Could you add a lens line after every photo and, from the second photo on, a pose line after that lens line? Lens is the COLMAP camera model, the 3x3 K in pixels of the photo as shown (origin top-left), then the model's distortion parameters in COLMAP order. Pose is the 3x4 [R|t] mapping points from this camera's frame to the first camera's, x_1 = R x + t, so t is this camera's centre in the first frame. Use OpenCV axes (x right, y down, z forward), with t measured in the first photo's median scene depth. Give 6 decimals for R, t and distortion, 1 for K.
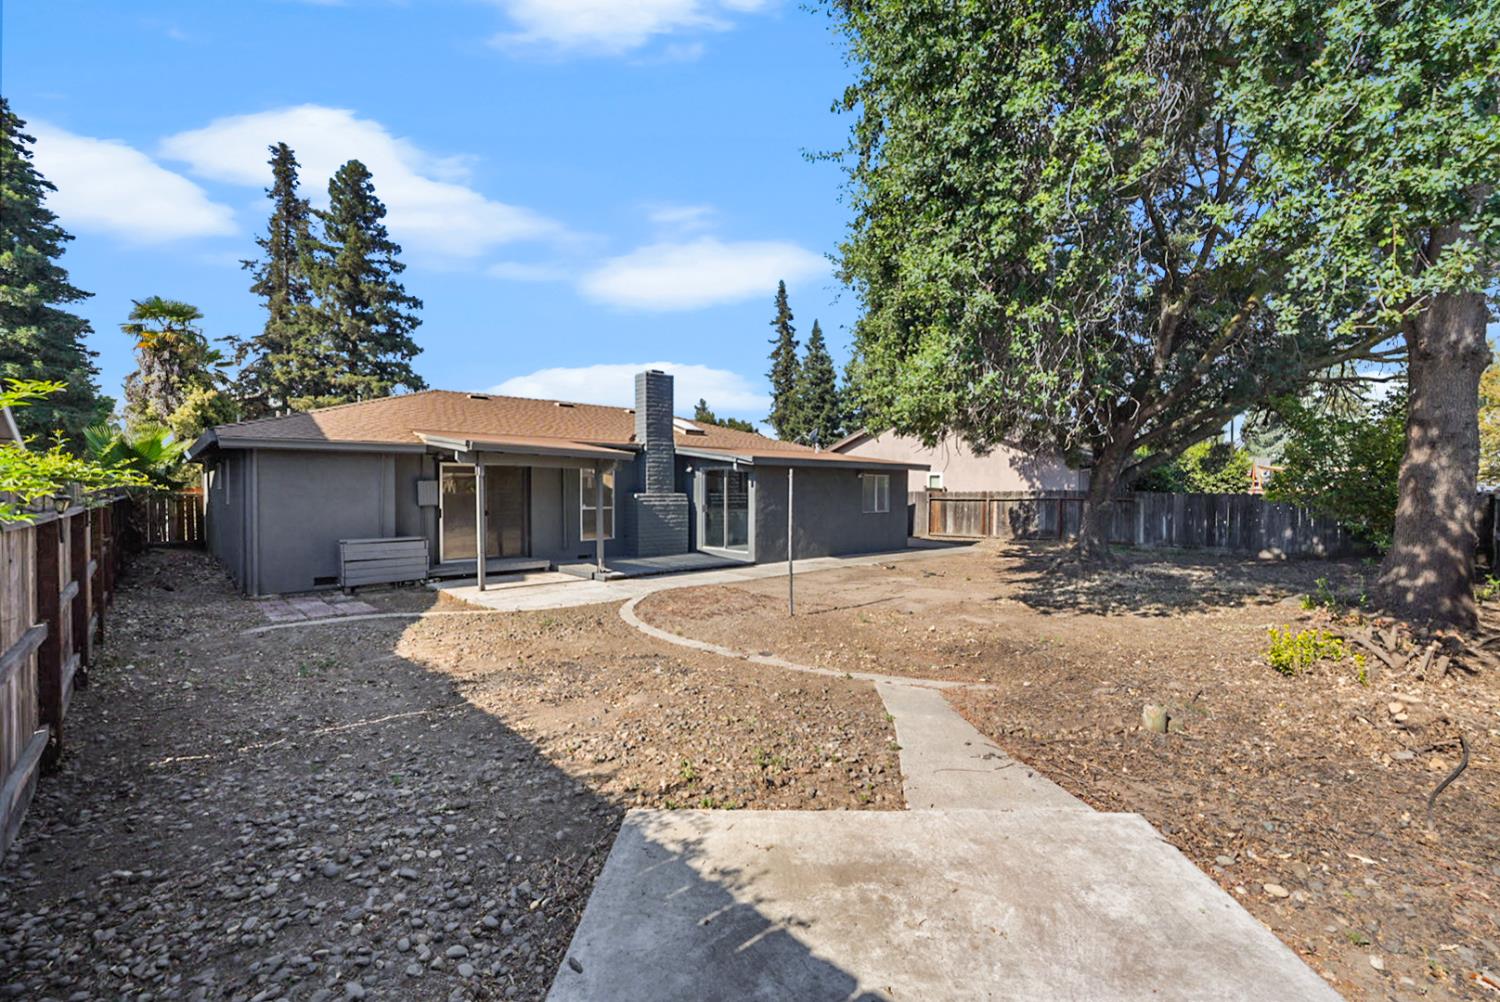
lens RADIAL K [[657.3, 0, 748.8], [0, 657.3, 505.8], [0, 0, 1]] dist [-0.013096, 0.007397]
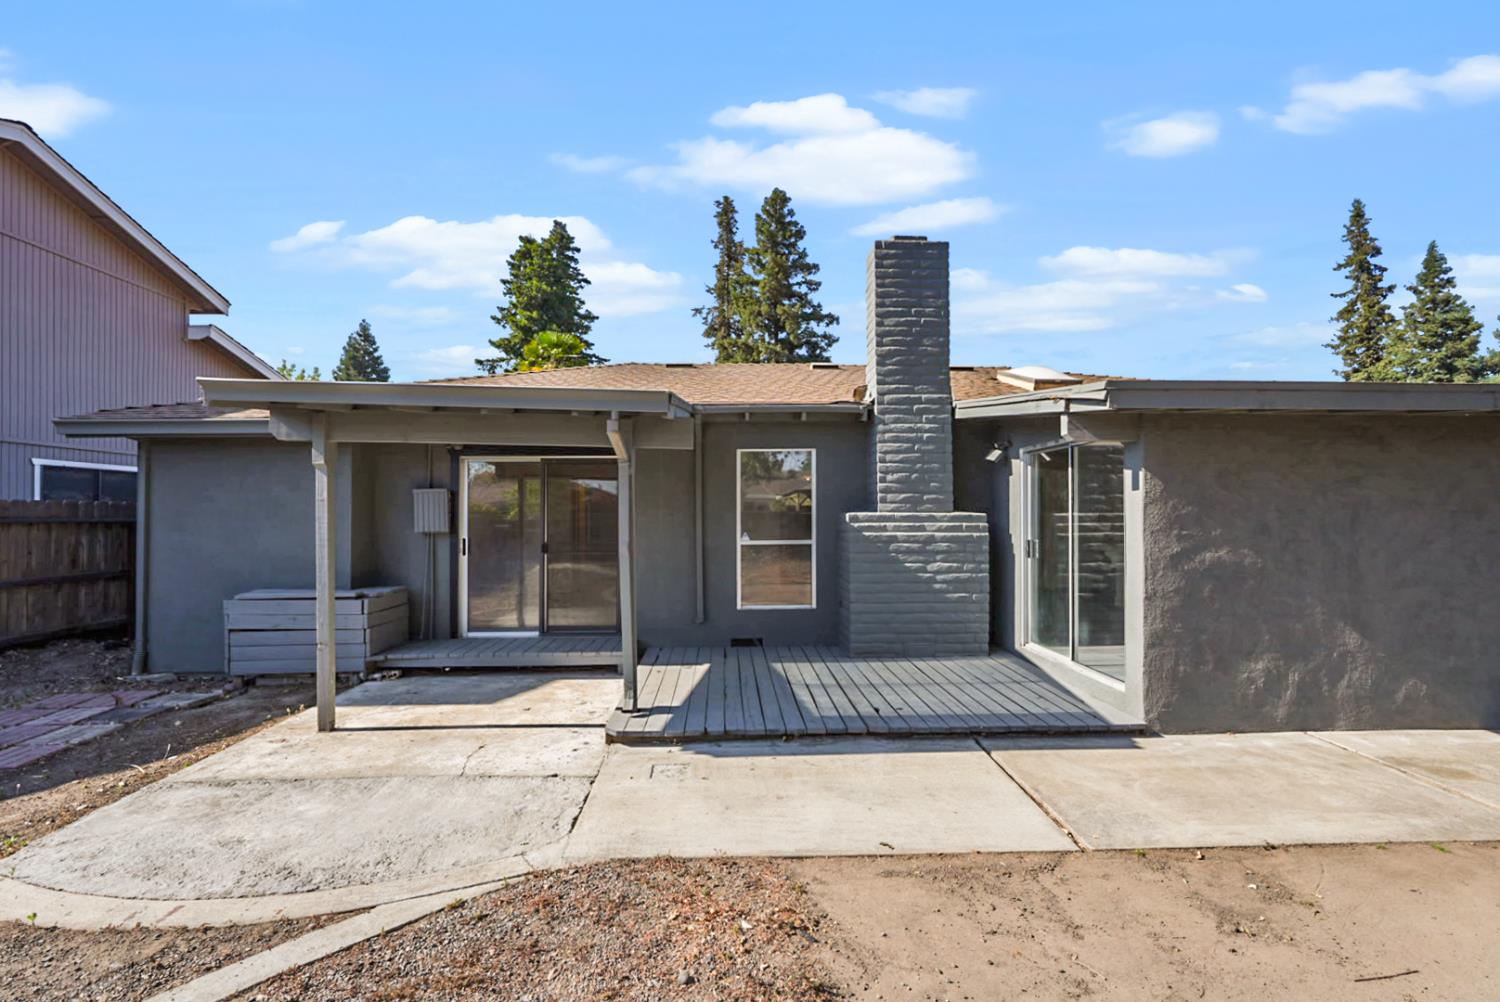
lens RADIAL K [[657.3, 0, 748.8], [0, 657.3, 505.8], [0, 0, 1]] dist [-0.013096, 0.007397]
pose [[0.758347, -0.010015, -0.651774, 0.023195], [-0.015965, 0.999297, -0.033931, -0.002202], [0.651655, 0.036138, 0.757654, 0.210064]]
